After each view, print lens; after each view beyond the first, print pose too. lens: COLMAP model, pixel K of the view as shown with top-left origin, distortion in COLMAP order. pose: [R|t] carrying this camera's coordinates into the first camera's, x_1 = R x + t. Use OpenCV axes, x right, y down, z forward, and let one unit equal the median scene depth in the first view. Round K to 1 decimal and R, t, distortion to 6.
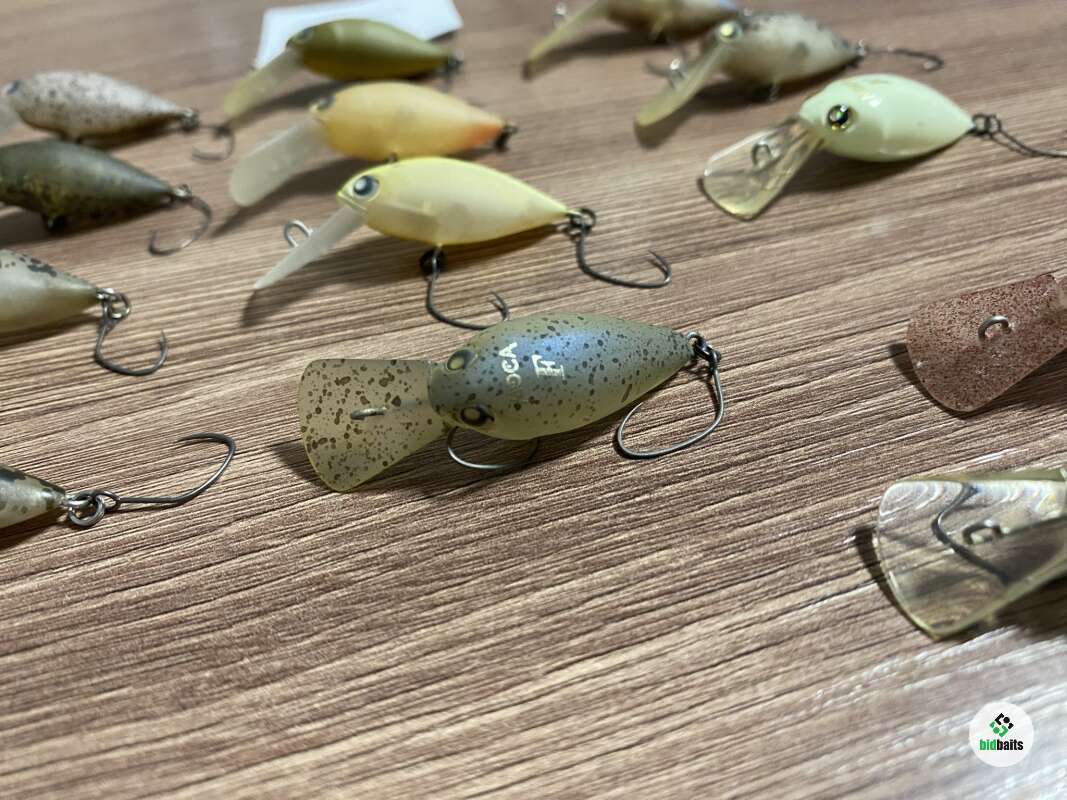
lens RADIAL K [[837.3, 0, 527.5], [0, 837.3, 415.8], [0, 0, 1]] dist [-0.026566, -0.014368]
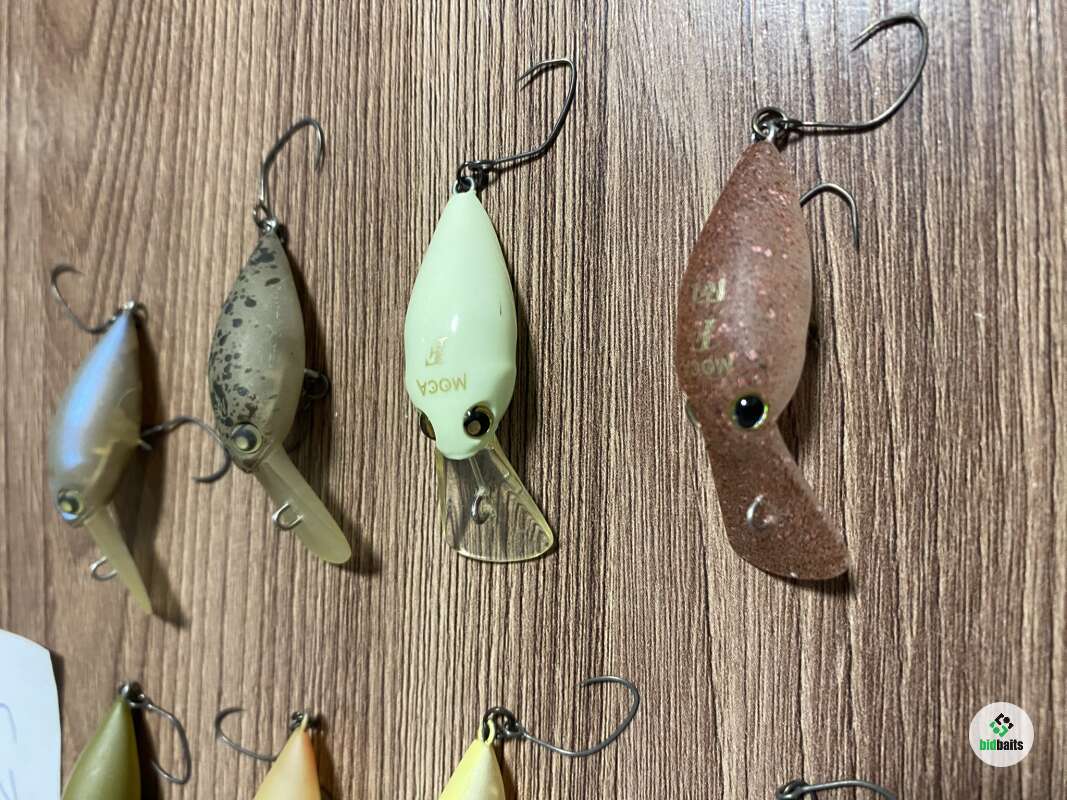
lens RADIAL K [[837.3, 0, 528.1], [0, 837.3, 404.0], [0, 0, 1]] dist [-0.026566, -0.014368]
pose [[0.254466, -0.964692, -0.067946, 0.604505], [0.898179, 0.209707, 0.386390, -0.822731], [-0.358498, -0.159351, 0.919830, 0.349003]]
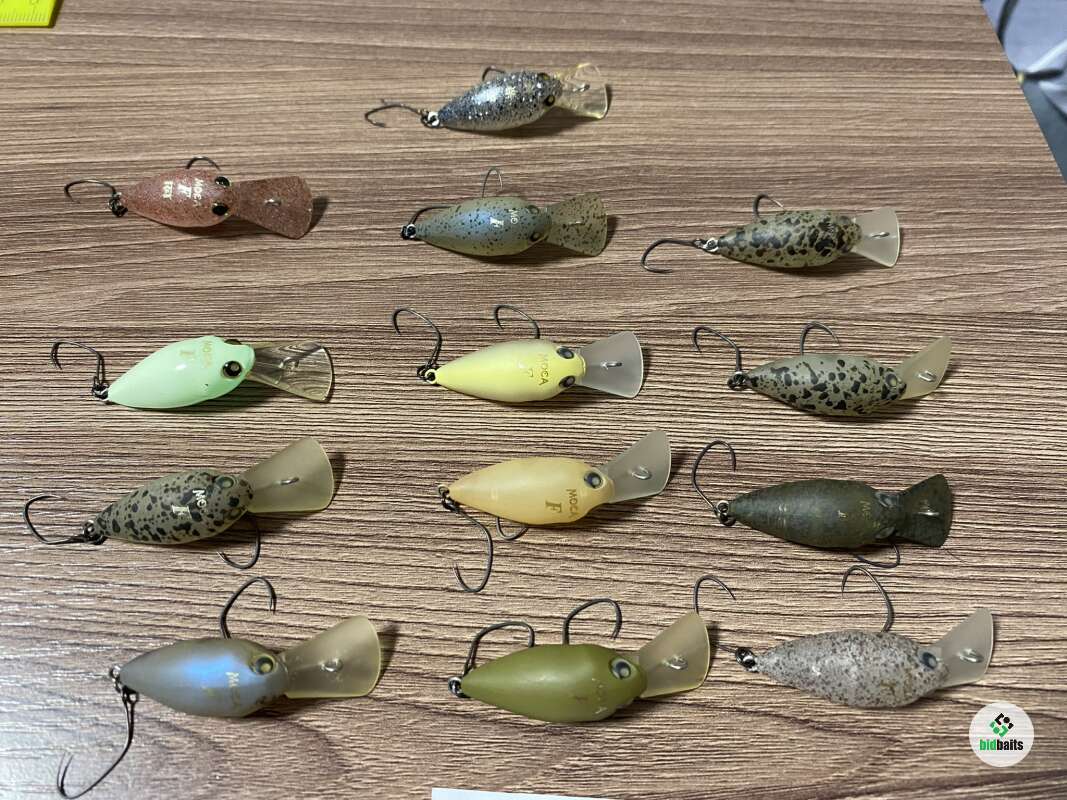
lens RADIAL K [[814.6, 0, 530.6], [0, 814.6, 405.2], [0, 0, 1]] dist [-0.006749, -0.024644]
pose [[-0.979261, -0.152345, 0.133565, -0.430775], [0.170496, -0.263506, 0.949471, -2.149385], [-0.109452, 0.952552, 0.284015, 0.853120]]
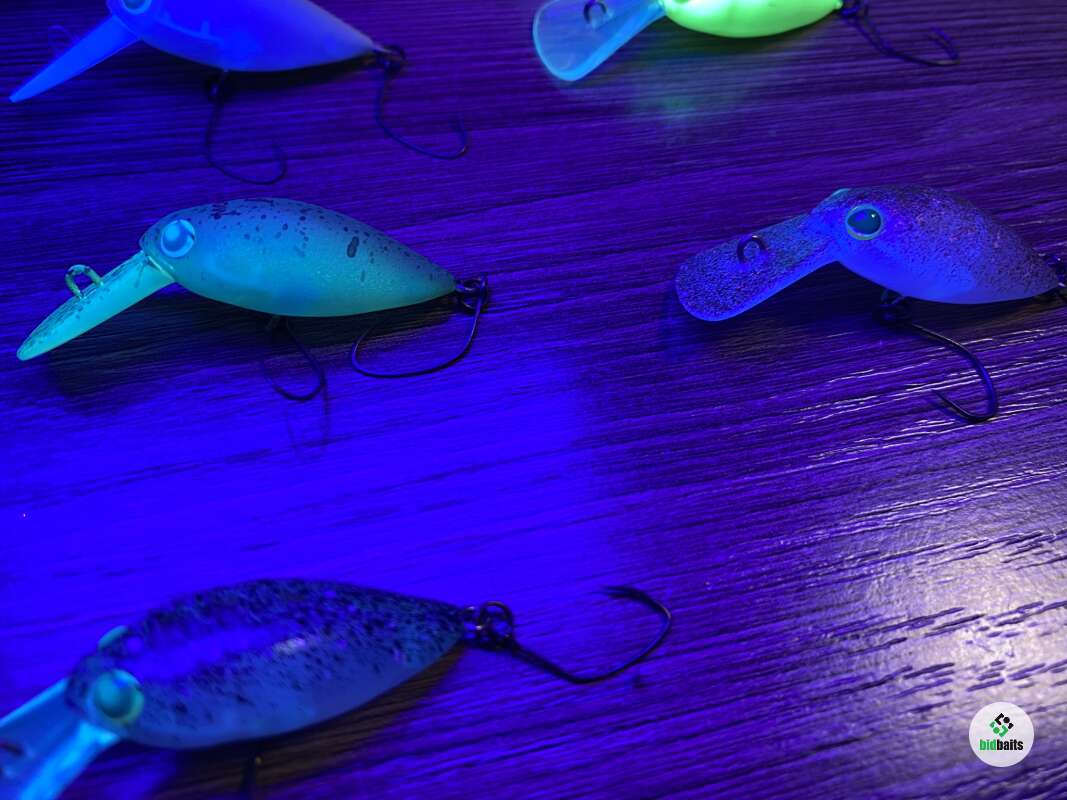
lens RADIAL K [[837.3, 0, 520.4], [0, 837.3, 402.4], [0, 0, 1]] dist [-0.026566, -0.014368]
pose [[0.988745, 0.111919, 0.099286, 0.213761], [-0.136544, 0.946282, 0.293098, -0.224735], [-0.061150, -0.303356, 0.950913, 0.020268]]
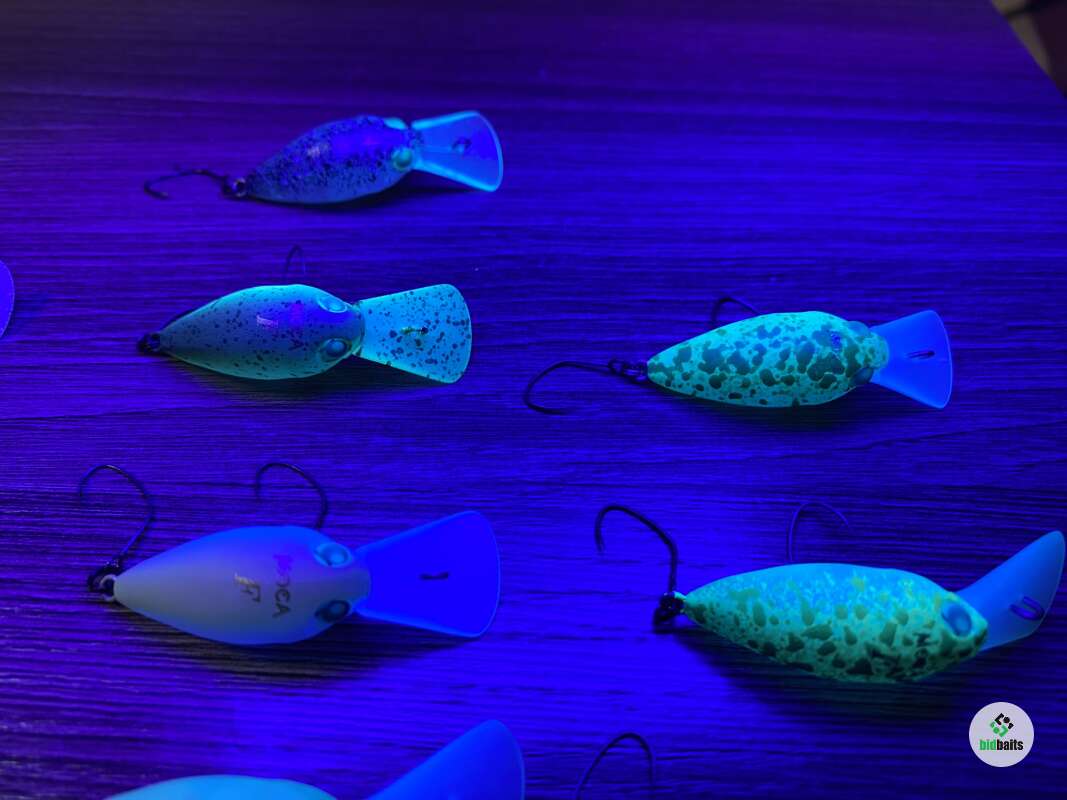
lens RADIAL K [[837.3, 0, 533.7], [0, 837.3, 403.5], [0, 0, 1]] dist [-0.026566, -0.014368]
pose [[-0.971286, -0.138002, 0.193799, -0.650289], [0.205829, -0.078883, 0.975403, -1.262501], [-0.119321, 0.987286, 0.105023, 0.941879]]
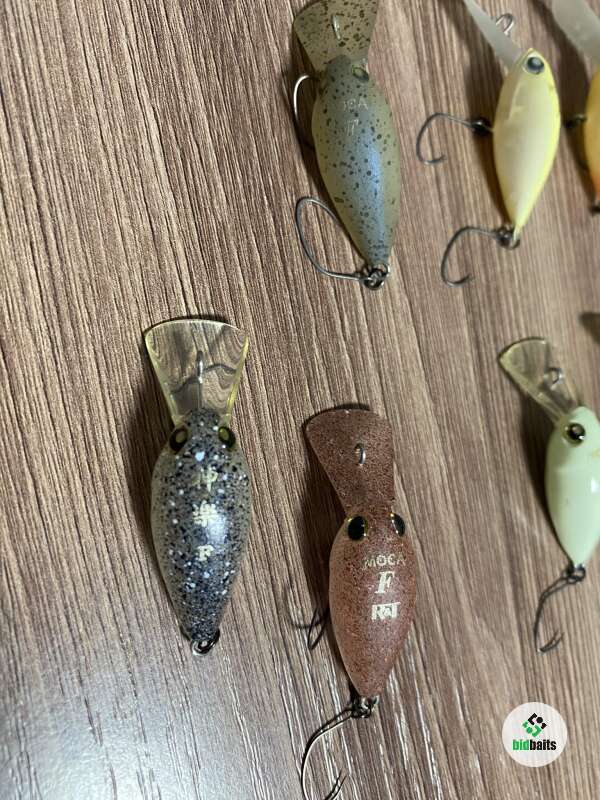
lens RADIAL K [[627.8, 0, 292.7], [0, 627.8, 394.2], [0, 0, 1]] dist [-0.026566, -0.014368]
pose [[-0.086950, 0.996014, -0.019908, 0.491523], [-0.945629, -0.076232, 0.316188, -0.327634], [0.313410, 0.046318, 0.948488, -0.063319]]
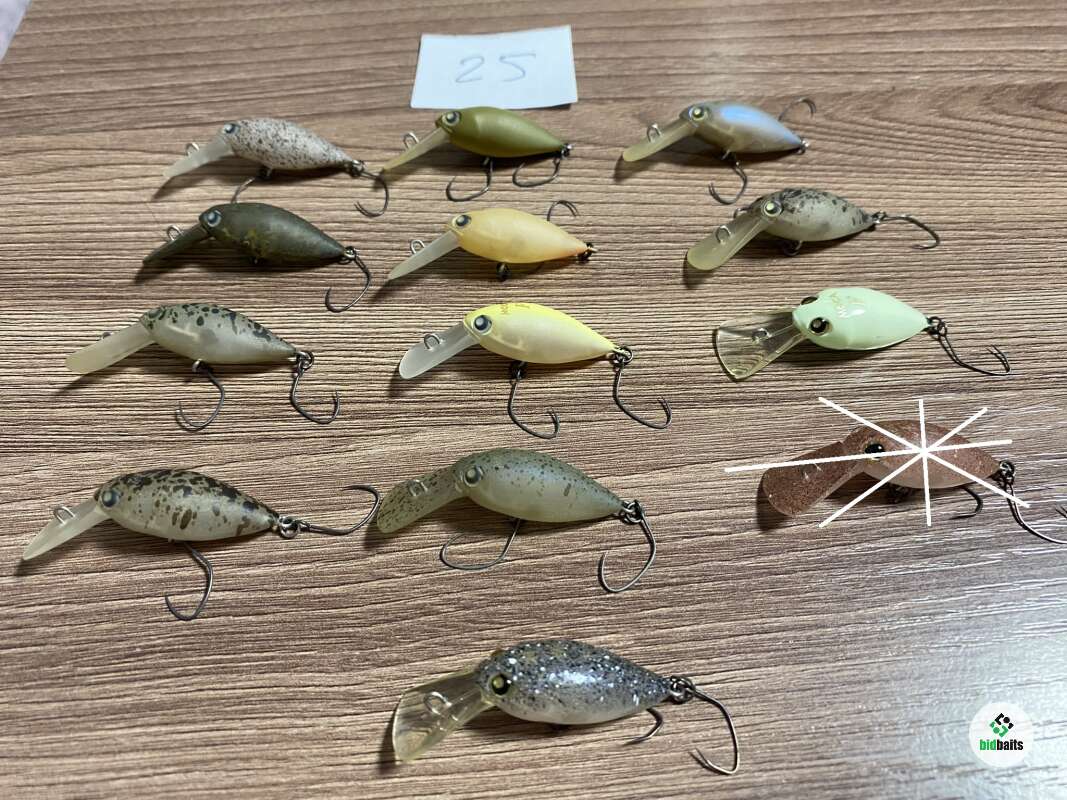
lens RADIAL K [[814.6, 0, 528.3], [0, 814.6, 394.0], [0, 0, 1]] dist [-0.006749, -0.024644]
pose [[0.980360, 0.193886, -0.036099, -0.046269], [-0.181061, 0.957398, 0.224959, -0.621246], [0.078178, -0.214005, 0.973699, -0.537429]]
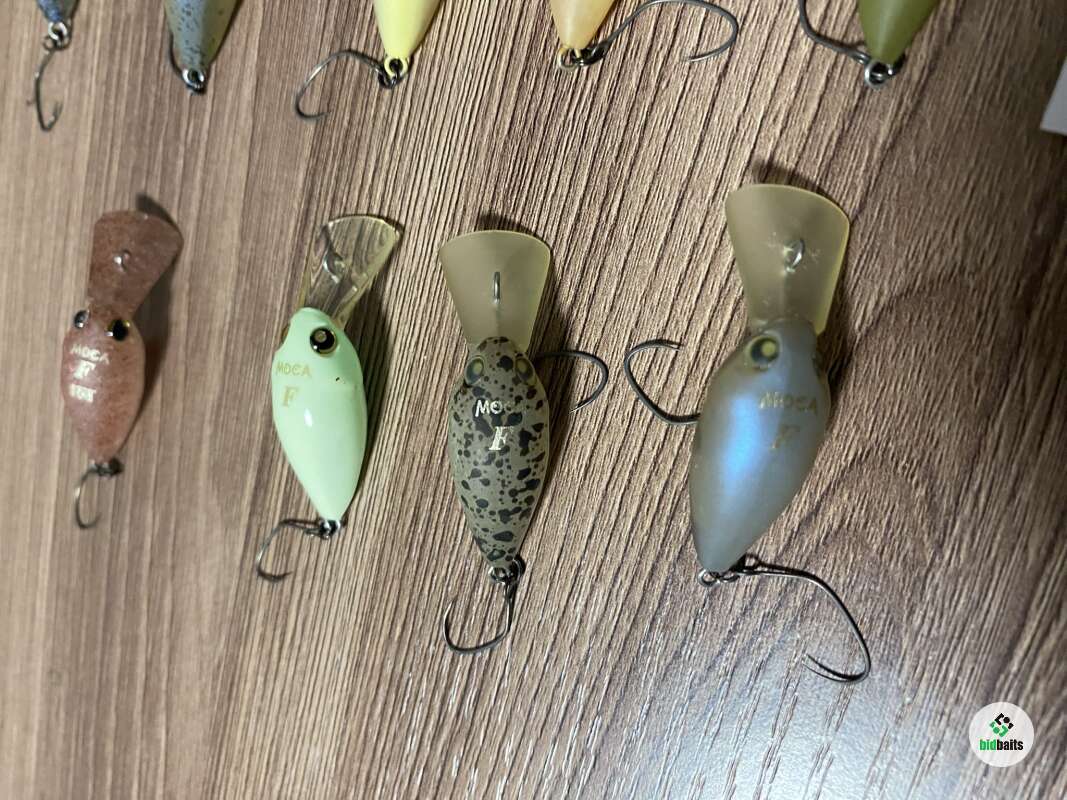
lens RADIAL K [[837.3, 0, 523.1], [0, 837.3, 396.9], [0, 0, 1]] dist [-0.026566, -0.014368]
pose [[-0.369070, 0.863360, 0.344089, -0.003736], [-0.214275, -0.439296, 0.872413, -1.736932], [0.904363, 0.248252, 0.347128, 1.219621]]
